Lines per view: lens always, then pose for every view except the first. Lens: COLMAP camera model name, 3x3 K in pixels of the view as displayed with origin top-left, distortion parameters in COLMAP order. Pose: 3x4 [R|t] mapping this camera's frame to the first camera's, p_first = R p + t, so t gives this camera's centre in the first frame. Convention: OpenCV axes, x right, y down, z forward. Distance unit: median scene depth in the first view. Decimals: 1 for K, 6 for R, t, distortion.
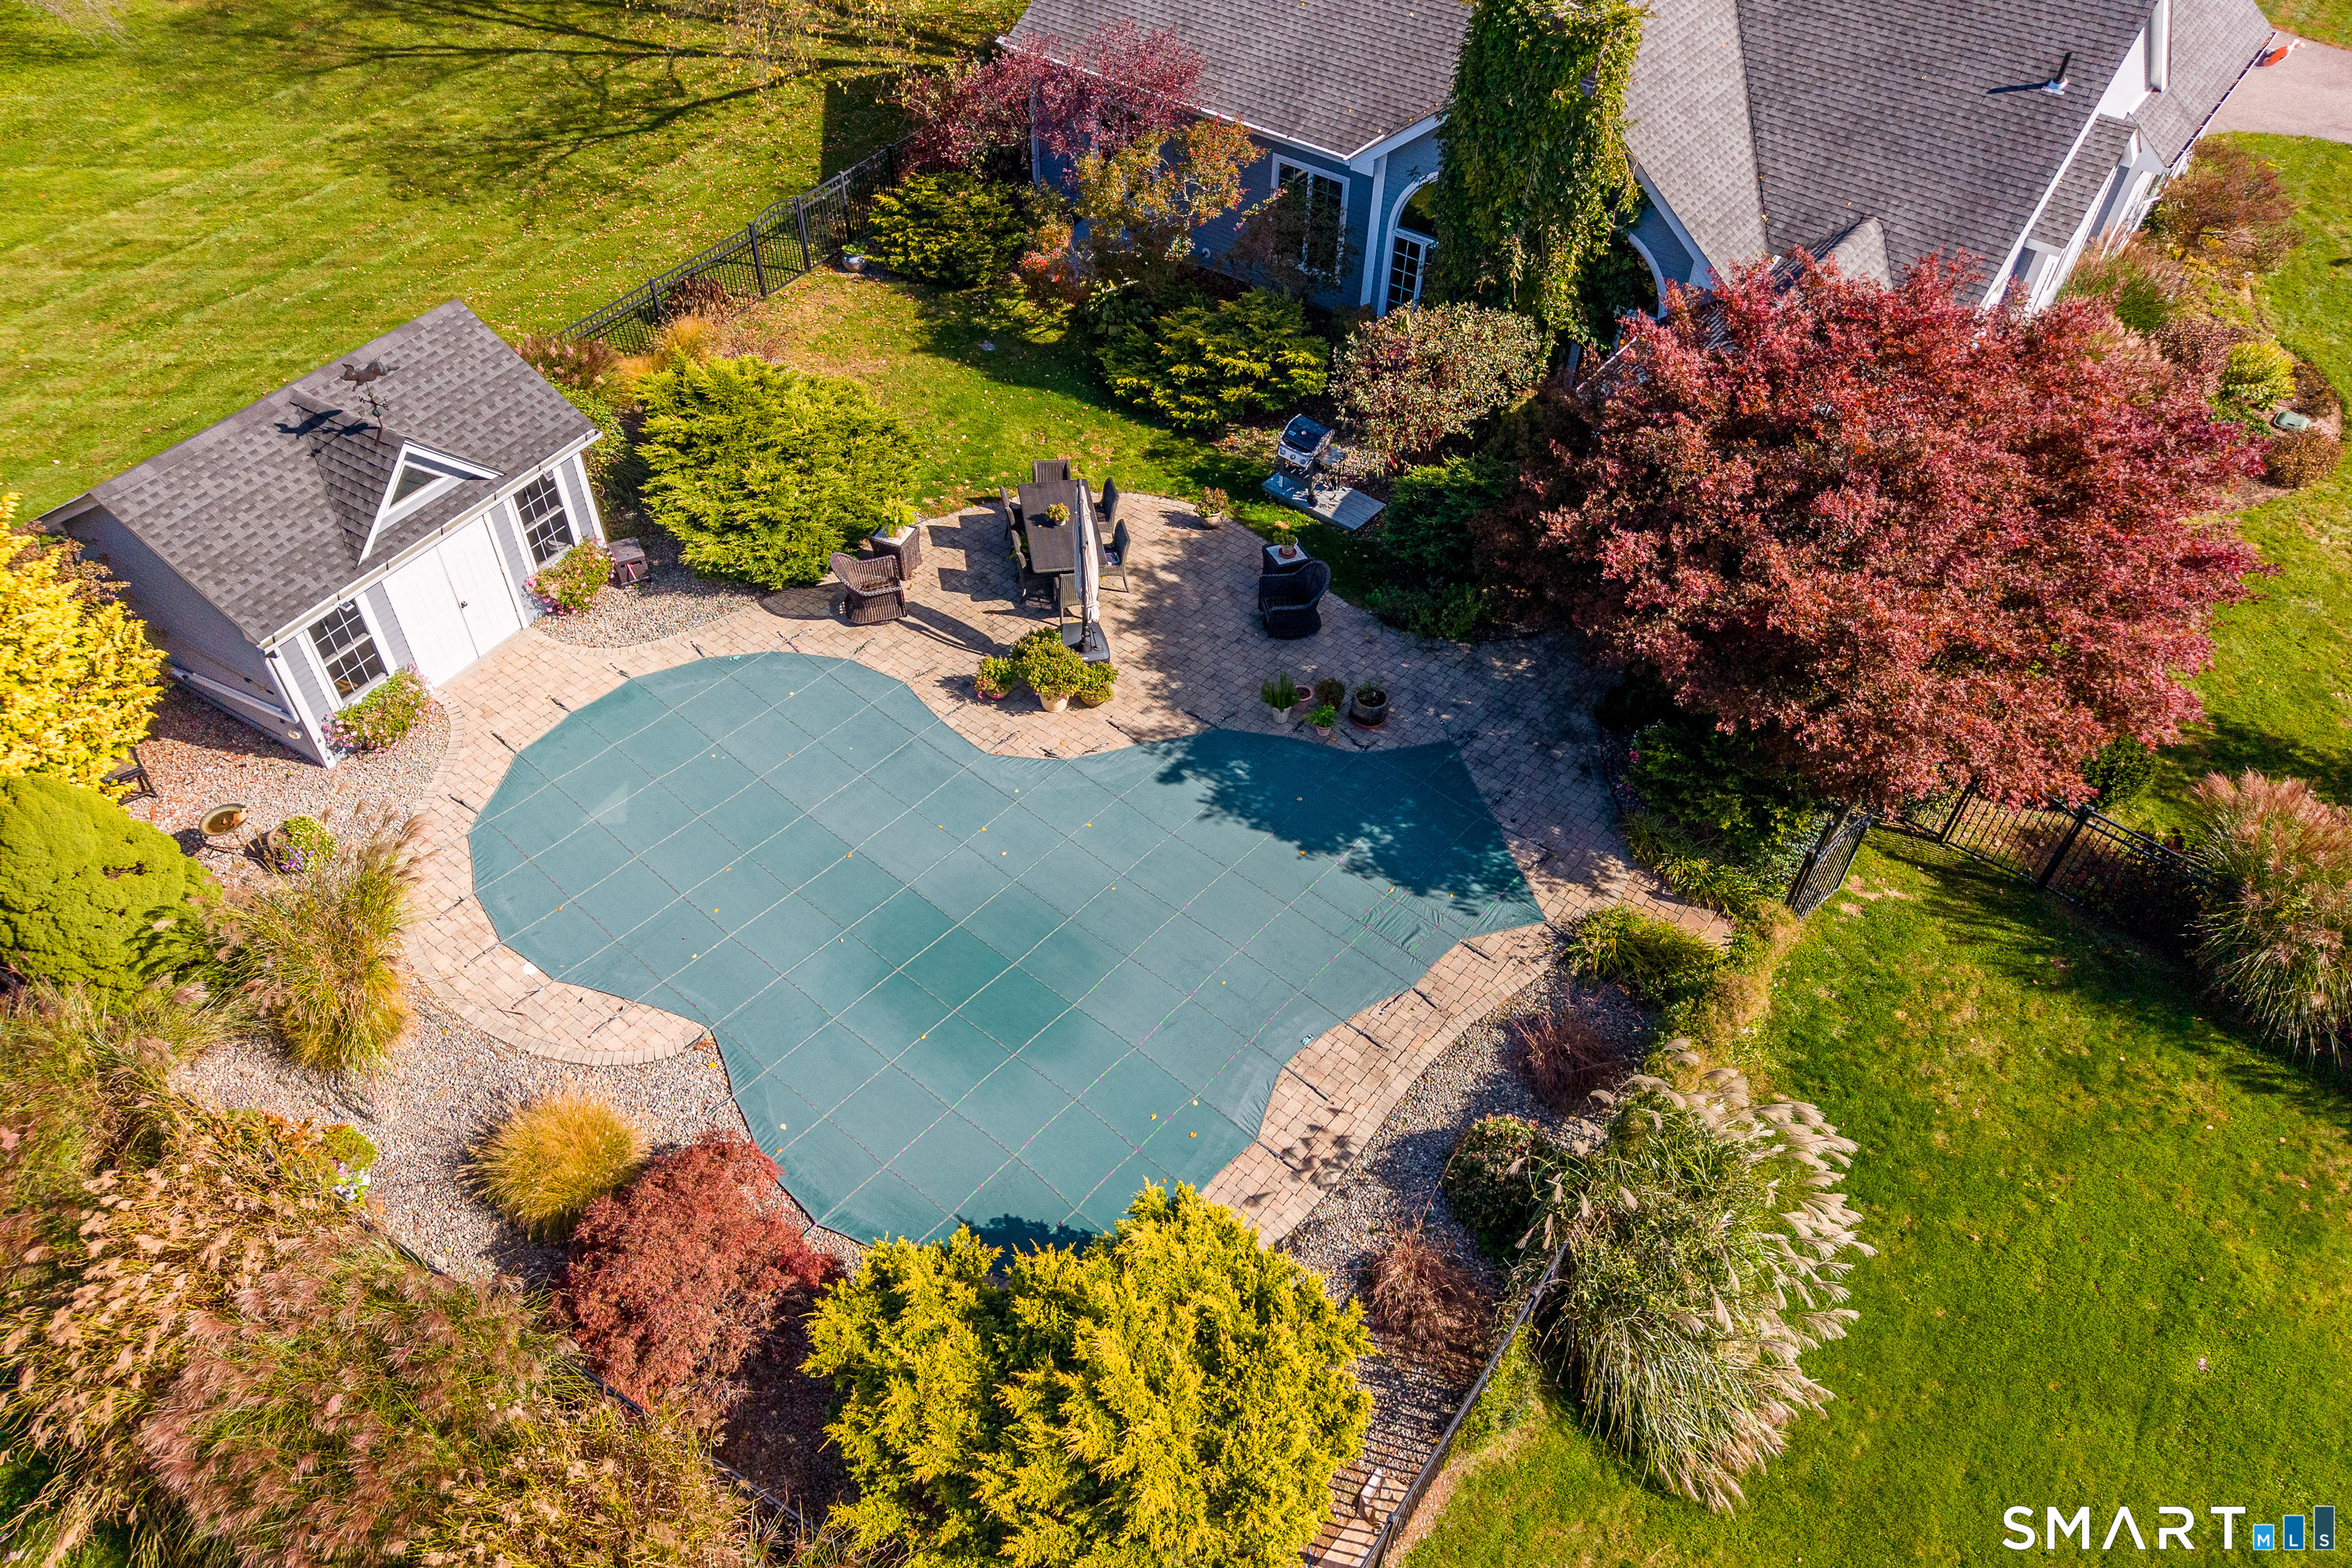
lens RADIAL K [[1651.0, 0, 1169.4], [0, 1651.0, 809.8], [0, 0, 1]] dist [0.040362, -0.103436]
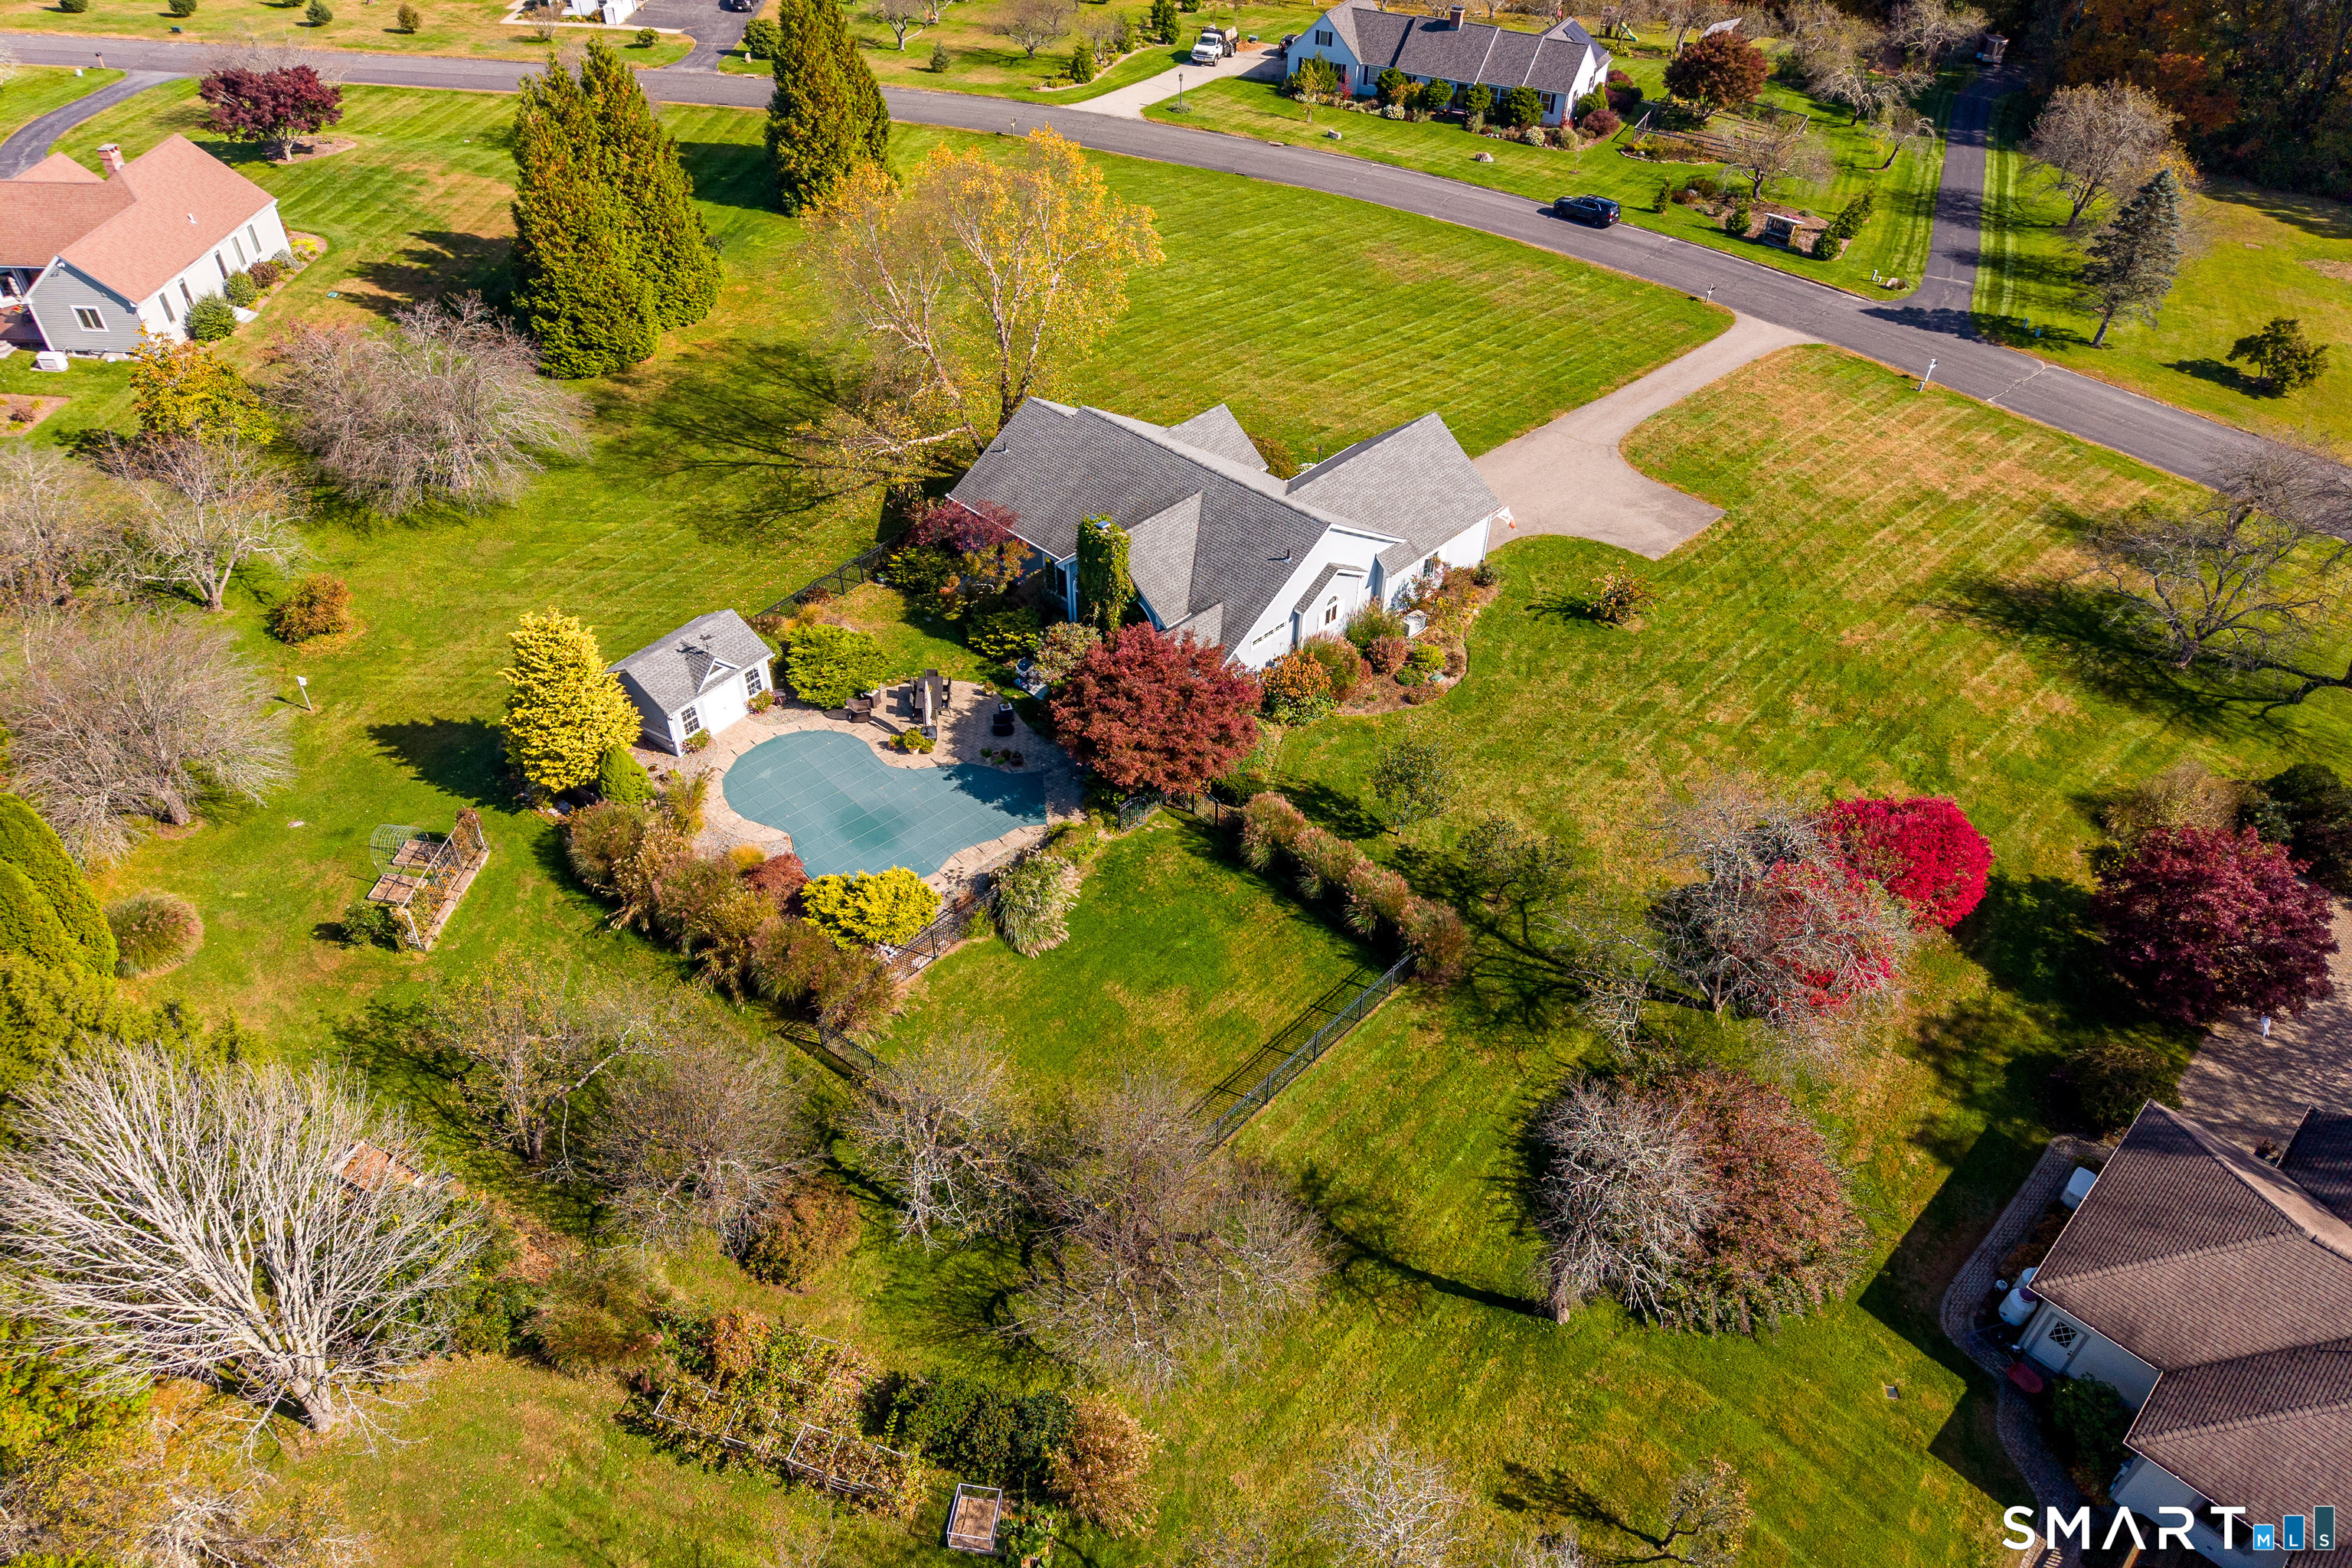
lens RADIAL K [[1555.8, 0, 1176.0], [0, 1555.8, 784.0], [0, 0, 1]] dist [0.052569, -0.077446]
pose [[0.995814, 0.062158, -0.067010, 0.565763], [-0.068290, 0.993277, -0.093472, 0.213425], [0.060750, 0.097657, 0.993364, -1.684106]]
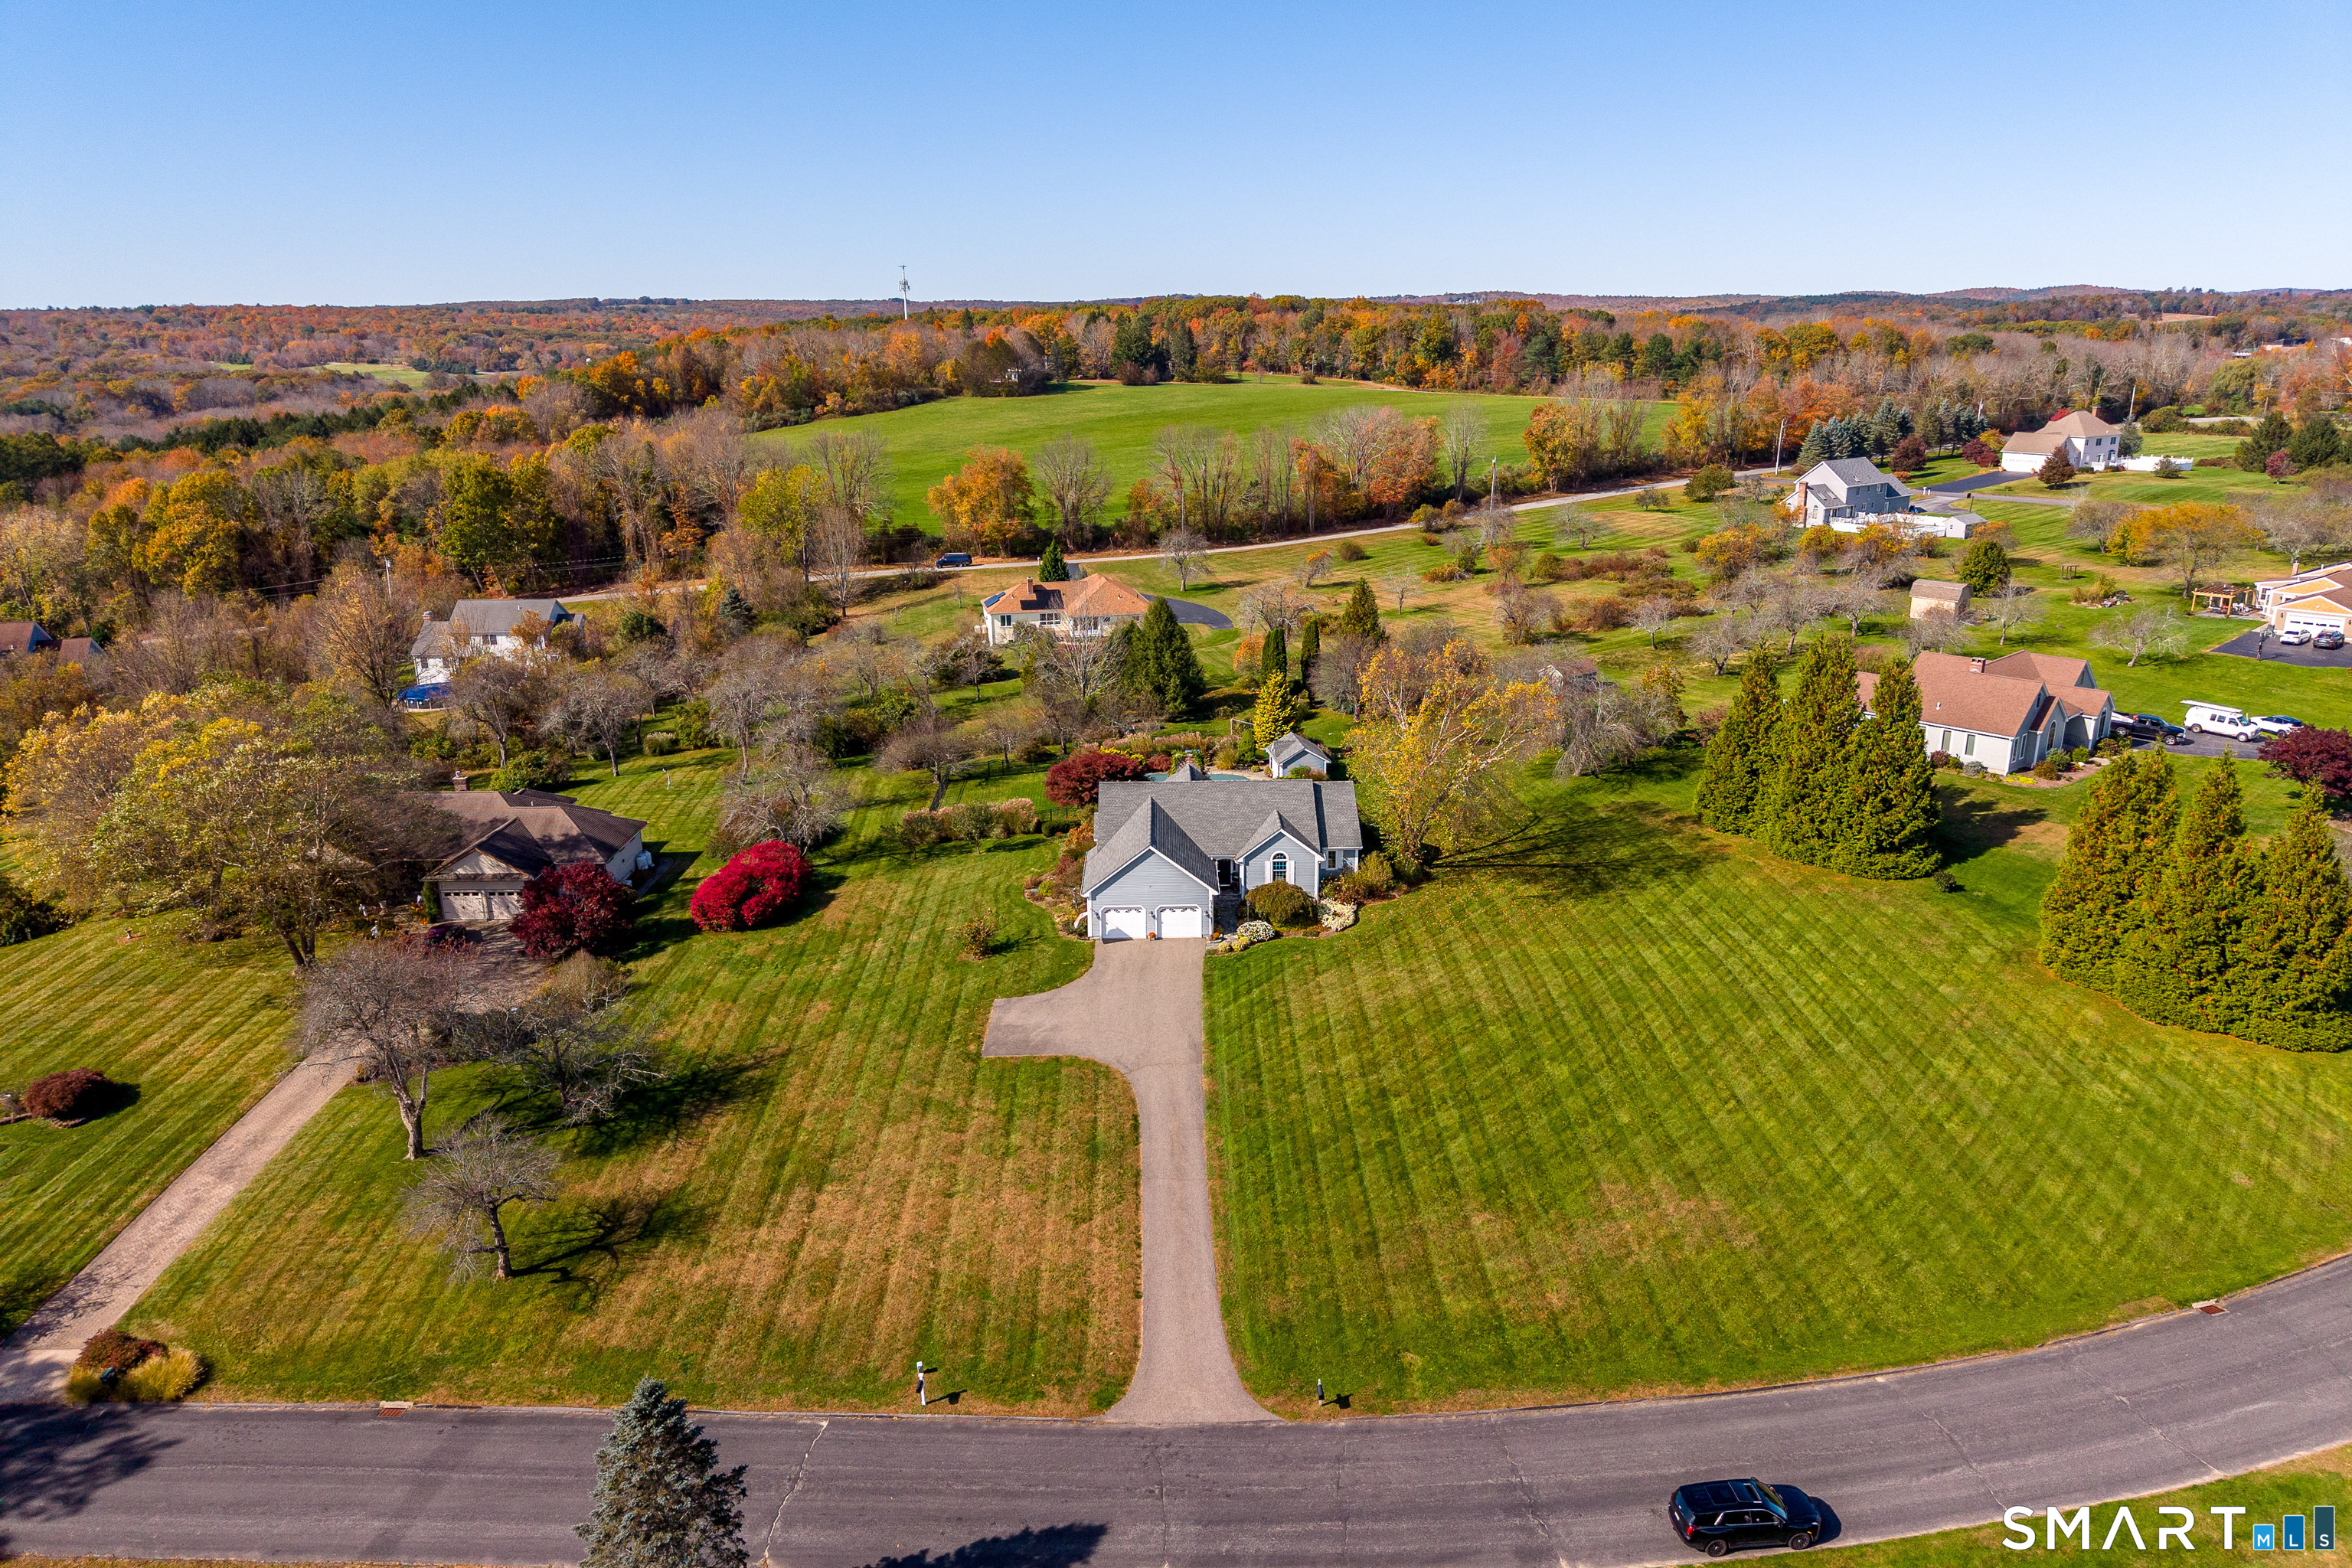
lens RADIAL K [[1526.7, 0, 1180.3], [0, 1526.7, 853.9], [0, 0, 1]] dist [0.040683, -0.055660]
pose [[-0.765437, 0.218905, -0.605134, 3.129295], [-0.456362, 0.478331, 0.750289, -3.782361], [0.453696, 0.850459, -0.266233, 2.363136]]
